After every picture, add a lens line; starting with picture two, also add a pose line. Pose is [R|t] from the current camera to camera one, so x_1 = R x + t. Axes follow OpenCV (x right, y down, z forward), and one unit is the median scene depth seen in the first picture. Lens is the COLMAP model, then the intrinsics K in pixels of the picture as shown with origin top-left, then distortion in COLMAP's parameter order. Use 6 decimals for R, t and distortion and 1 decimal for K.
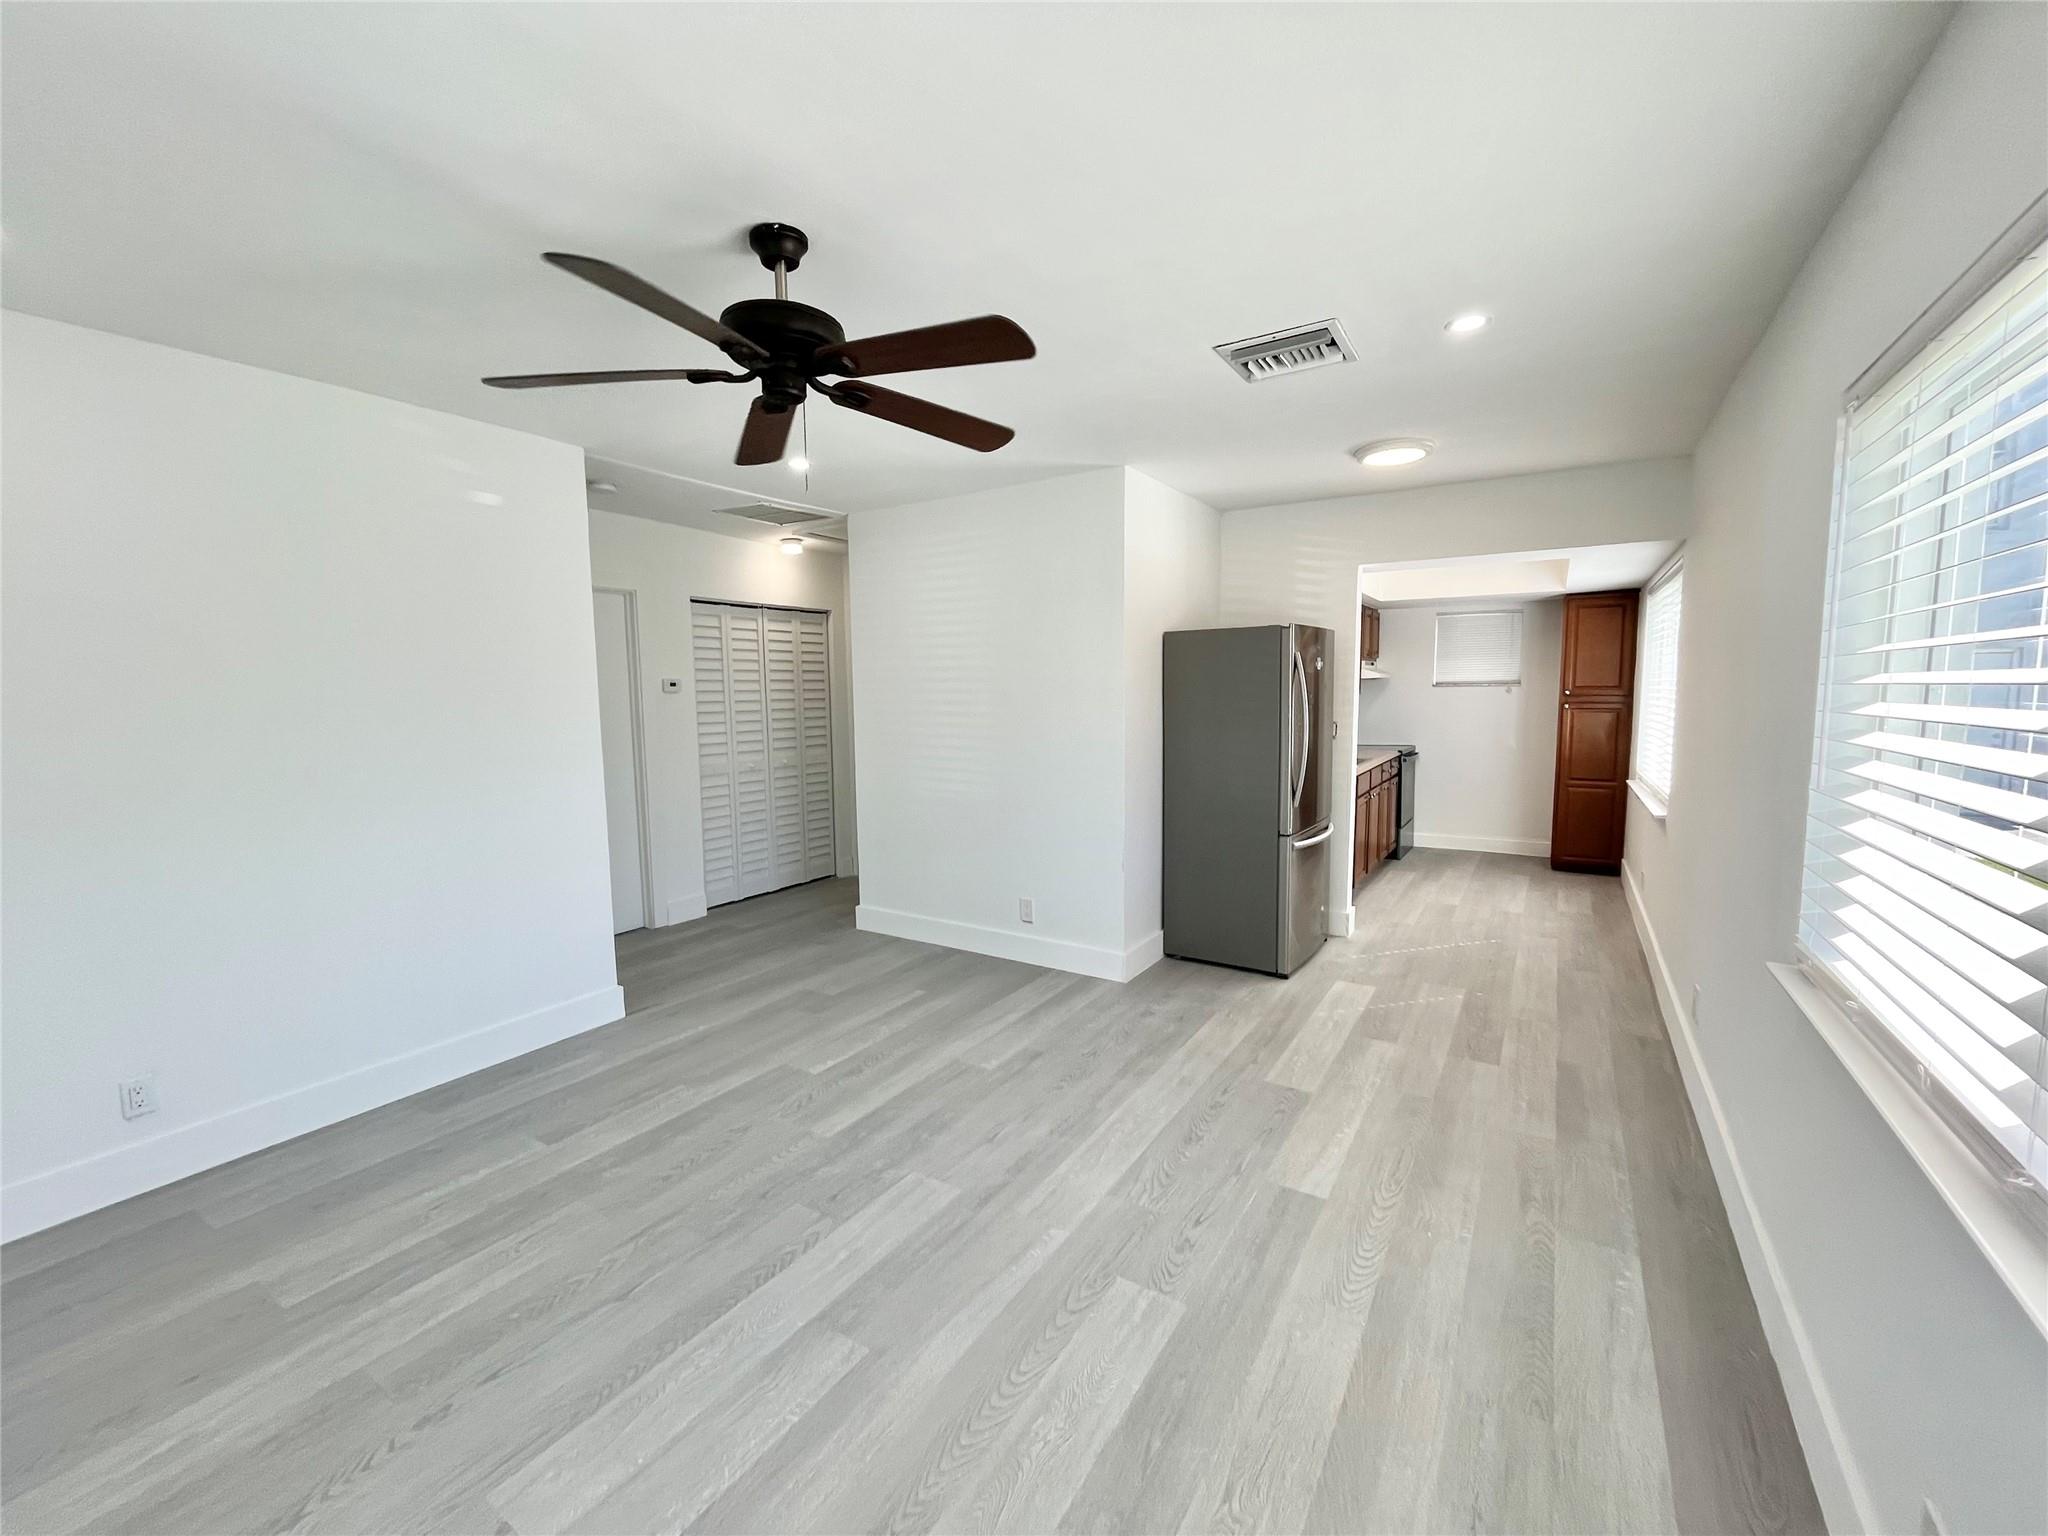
lens RADIAL K [[827.2, 0, 1014.3], [0, 827.2, 768.0], [0, 0, 1]] dist [-0.002842, -0.000162]
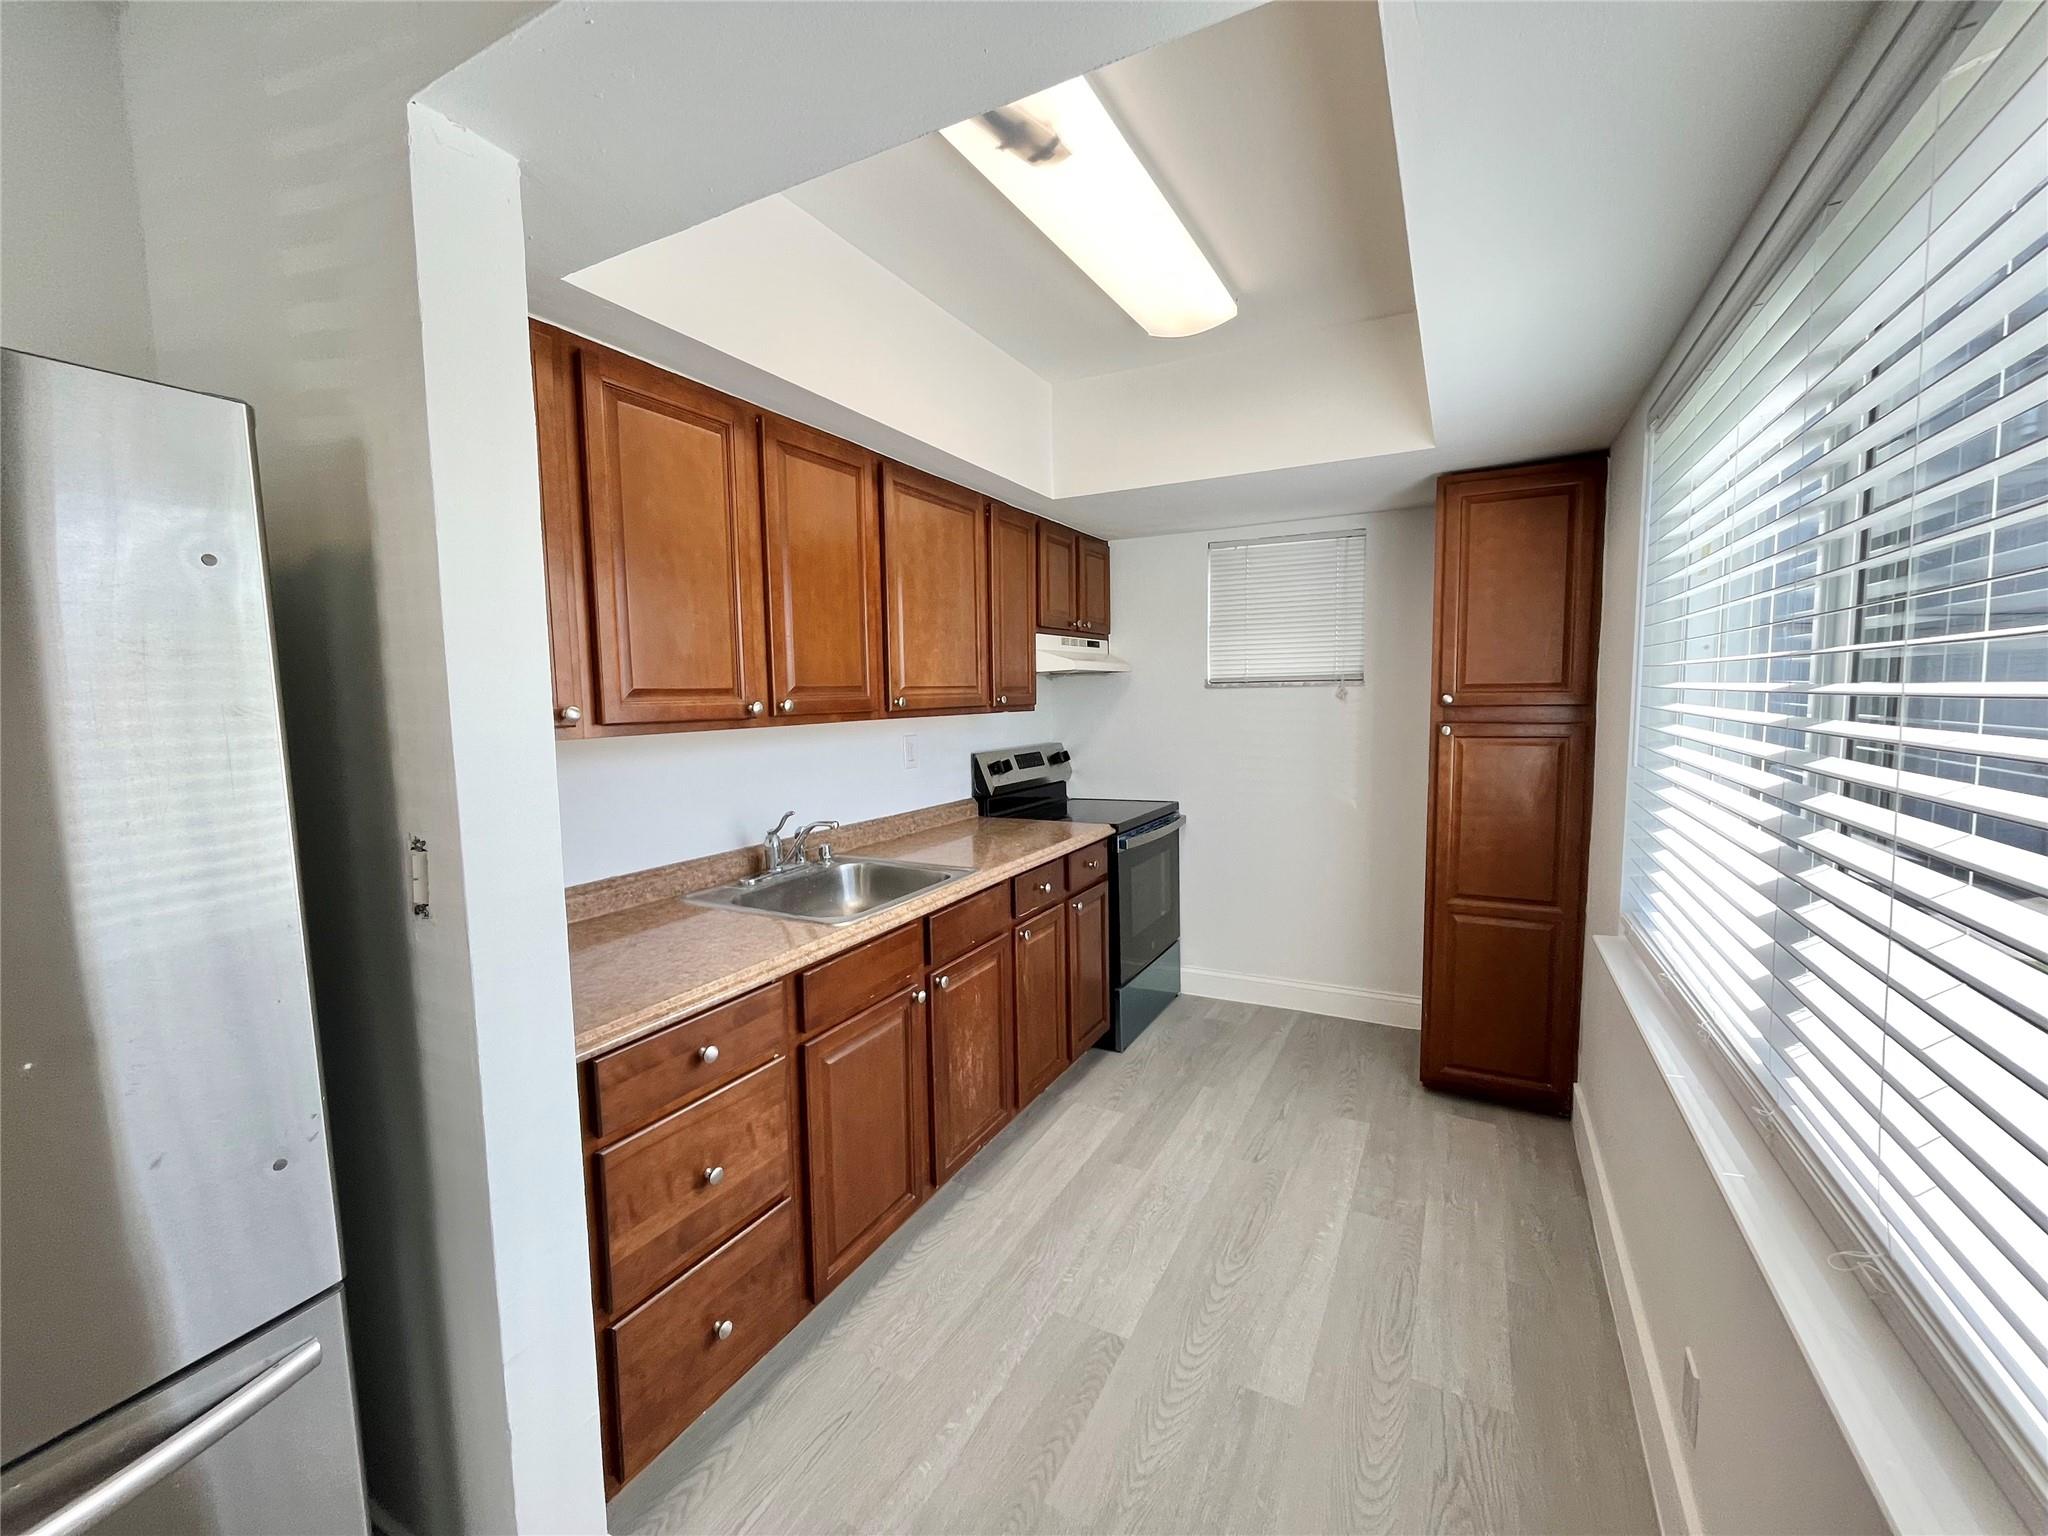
lens RADIAL K [[827.2, 0, 1014.3], [0, 827.2, 768.0], [0, 0, 1]] dist [-0.002842, -0.000162]
pose [[0.996230, -0.011075, 0.086039, 0.540160], [0.011567, 0.999920, -0.005213, -0.074152], [-0.085975, 0.006188, 0.996278, 0.783684]]
